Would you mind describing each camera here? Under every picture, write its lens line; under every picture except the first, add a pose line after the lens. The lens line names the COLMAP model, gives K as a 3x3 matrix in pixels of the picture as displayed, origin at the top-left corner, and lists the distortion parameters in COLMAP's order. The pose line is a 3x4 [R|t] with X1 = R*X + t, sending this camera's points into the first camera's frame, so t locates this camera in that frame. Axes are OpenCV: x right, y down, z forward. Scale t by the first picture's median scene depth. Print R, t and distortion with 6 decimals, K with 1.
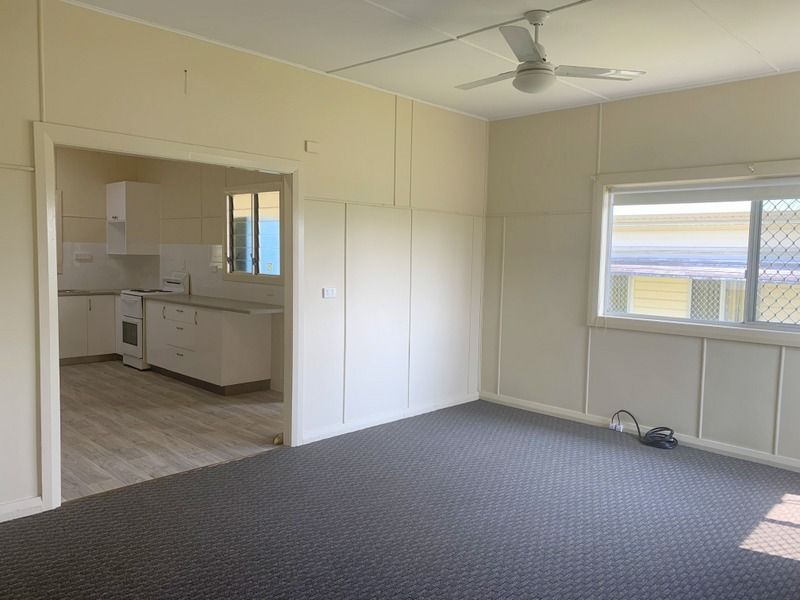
lens RADIAL K [[619.6, 0, 402.8], [0, 619.6, 299.5], [0, 0, 1]] dist [0.071878, -0.054435]
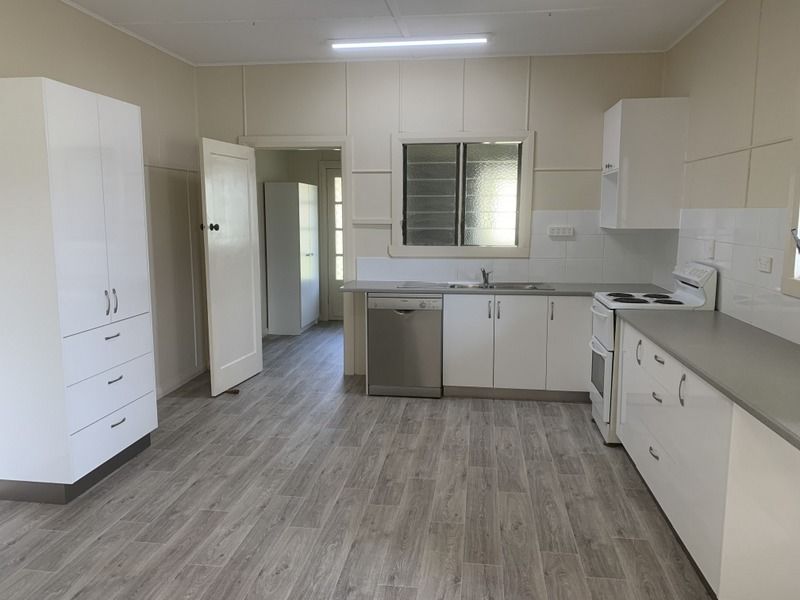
lens RADIAL K [[619.6, 0, 384.3], [0, 619.6, 290.4], [0, 0, 1]] dist [0.071878, -0.054435]
pose [[0.599473, 0.083746, -0.796002, -0.107322], [-0.054387, 0.996475, 0.063879, -0.042025], [0.798545, 0.004999, 0.601914, 0.498313]]
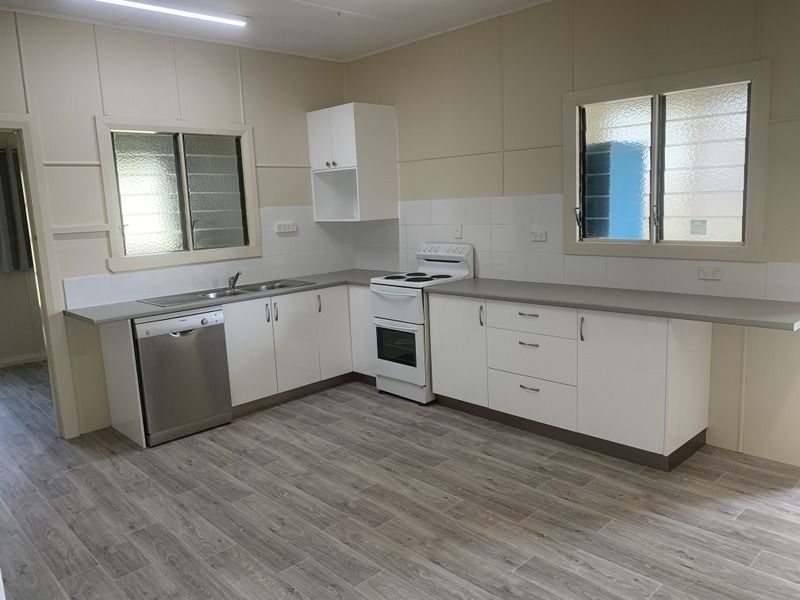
lens RADIAL K [[619.6, 0, 400.0], [0, 619.6, 297.5], [0, 0, 1]] dist [0.071878, -0.054435]
pose [[0.997605, -0.055634, -0.041108, -0.392416], [0.058759, 0.995127, 0.079185, -0.043035], [0.036502, -0.081411, 0.996012, 0.372660]]
